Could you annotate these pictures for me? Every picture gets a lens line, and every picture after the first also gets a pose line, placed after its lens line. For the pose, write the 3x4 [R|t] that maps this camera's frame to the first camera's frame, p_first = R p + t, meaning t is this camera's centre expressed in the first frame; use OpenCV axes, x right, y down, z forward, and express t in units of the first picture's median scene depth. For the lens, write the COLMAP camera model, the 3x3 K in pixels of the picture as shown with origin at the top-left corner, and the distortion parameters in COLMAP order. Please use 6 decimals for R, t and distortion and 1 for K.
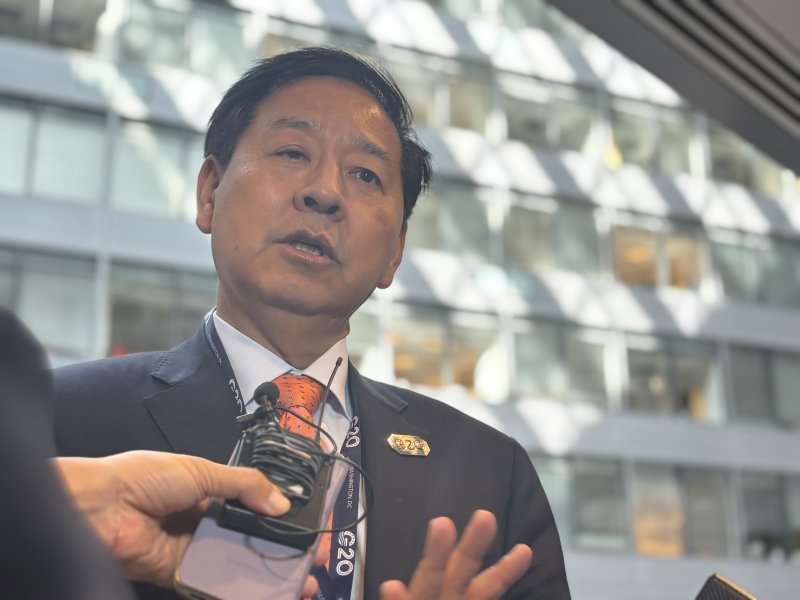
lens RADIAL K [[1204.4, 0, 400.0], [0, 1204.4, 300.0], [0, 0, 1]] dist [-0.016984, -0.015494]
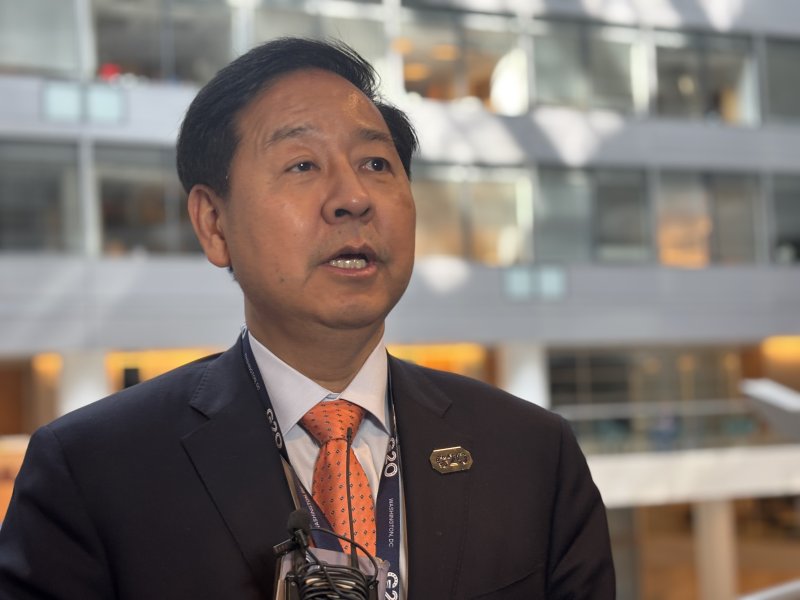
lens RADIAL K [[1281.4, 0, 400.0], [0, 1281.4, 300.0], [0, 0, 1]] dist [-0.004282, -0.098857]
pose [[0.999796, -0.017452, -0.010143, -0.017393], [0.019321, 0.972891, 0.230455, -0.252149], [0.005846, -0.230604, 0.973030, -0.018959]]
